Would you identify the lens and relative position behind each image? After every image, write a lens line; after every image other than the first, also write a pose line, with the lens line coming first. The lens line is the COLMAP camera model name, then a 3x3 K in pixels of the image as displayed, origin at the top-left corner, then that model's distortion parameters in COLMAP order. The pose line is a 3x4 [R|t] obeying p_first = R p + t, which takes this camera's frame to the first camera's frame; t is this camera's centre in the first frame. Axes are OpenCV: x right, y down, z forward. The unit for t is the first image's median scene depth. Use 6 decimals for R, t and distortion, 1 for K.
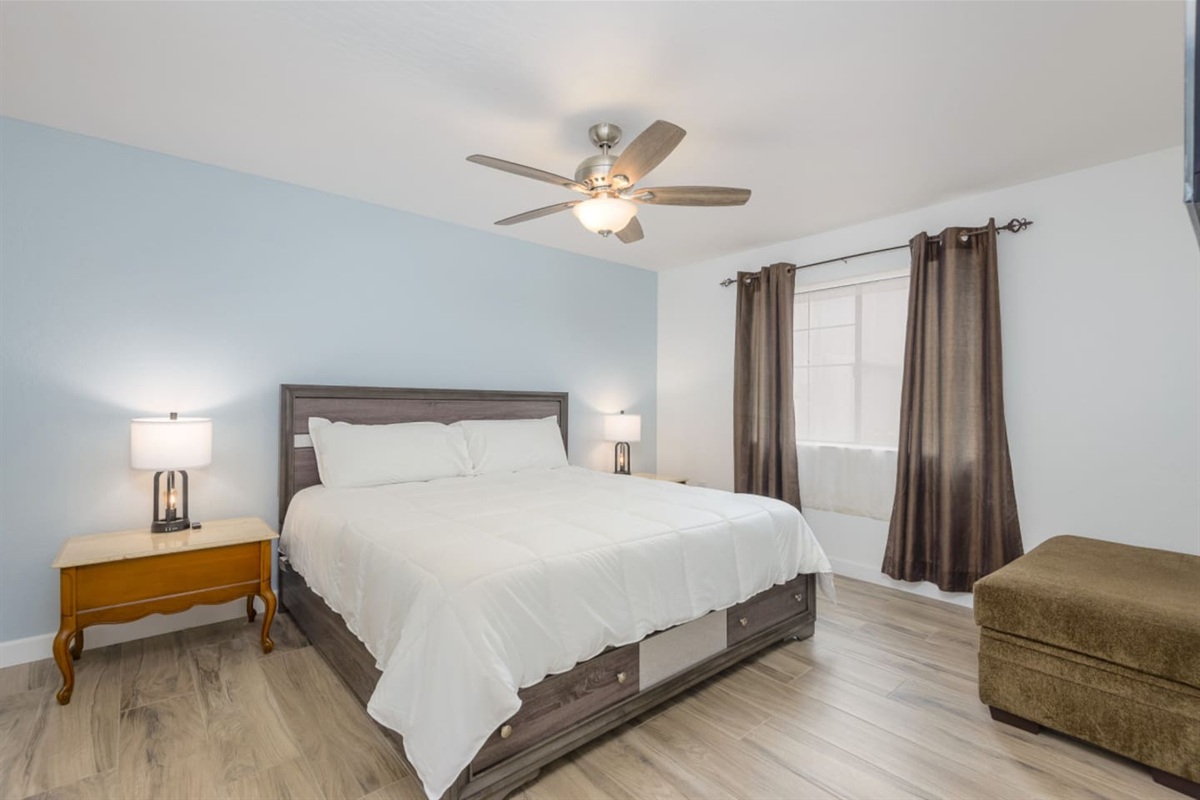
lens RADIAL K [[542.9, 0, 603.5], [0, 542.9, 399.0], [0, 0, 1]] dist [0.025874, -0.008926]
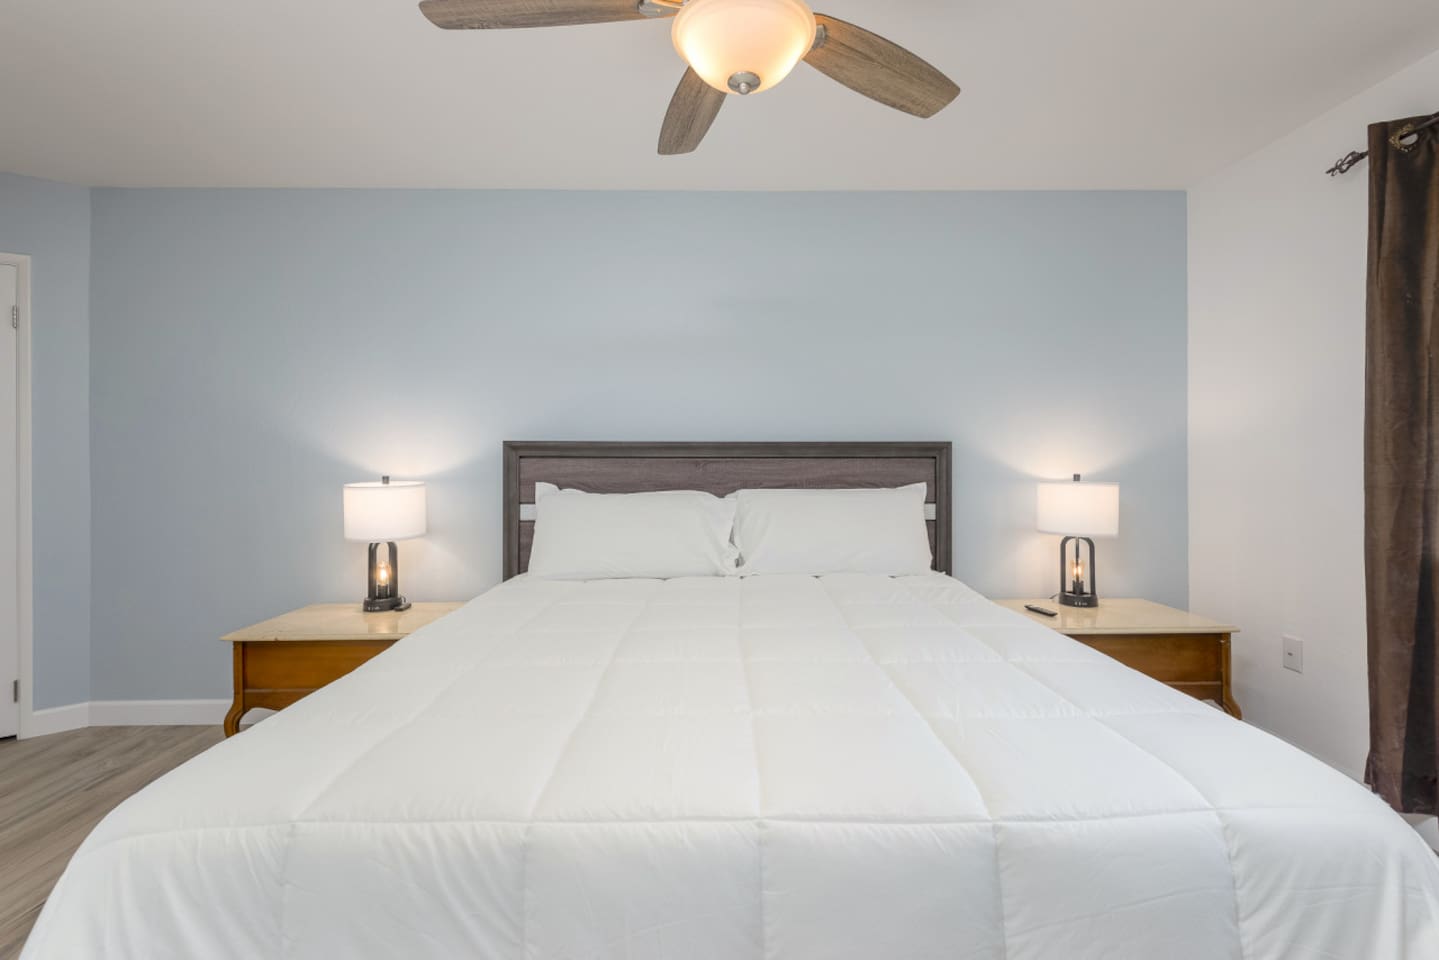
lens RADIAL K [[651.1, 0, 749.7], [0, 651.1, 458.0], [0, 0, 1]] dist [0.025874, -0.008926]
pose [[0.768461, -0.012884, -0.639767, 0.261172], [0.012354, 0.999910, -0.005298, 0.006590], [0.639777, -0.003832, 0.768551, 0.431528]]
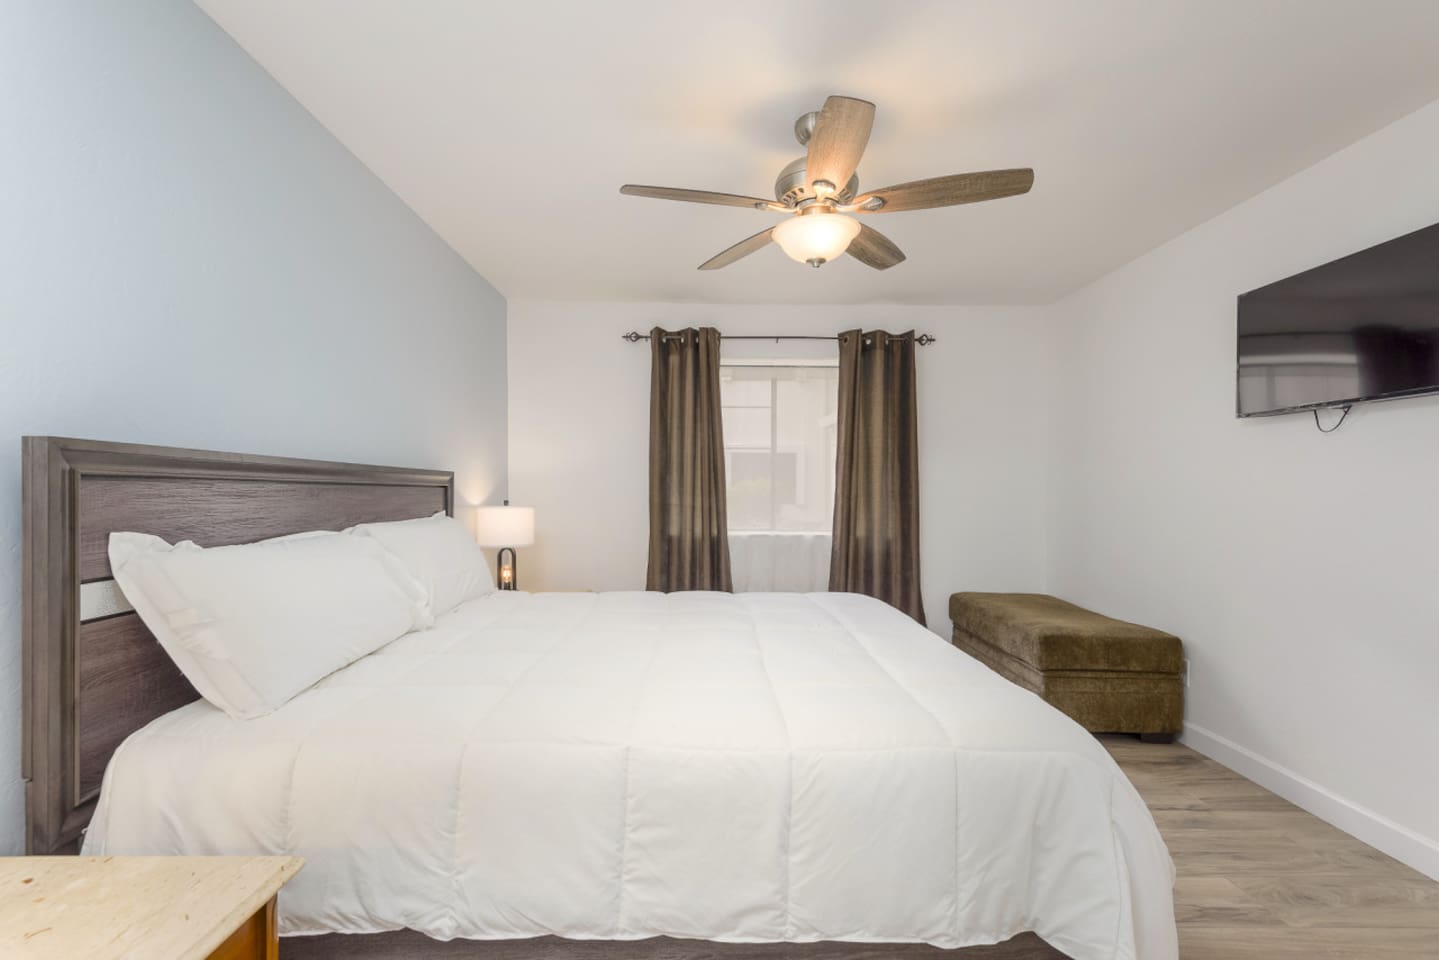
lens RADIAL K [[651.1, 0, 727.0], [0, 651.1, 490.2], [0, 0, 1]] dist [0.025874, -0.008926]
pose [[0.639719, -0.003667, 0.768600, -0.549403], [-0.006128, 0.999933, 0.009871, -0.001004], [-0.768584, -0.011024, 0.639653, 0.372420]]
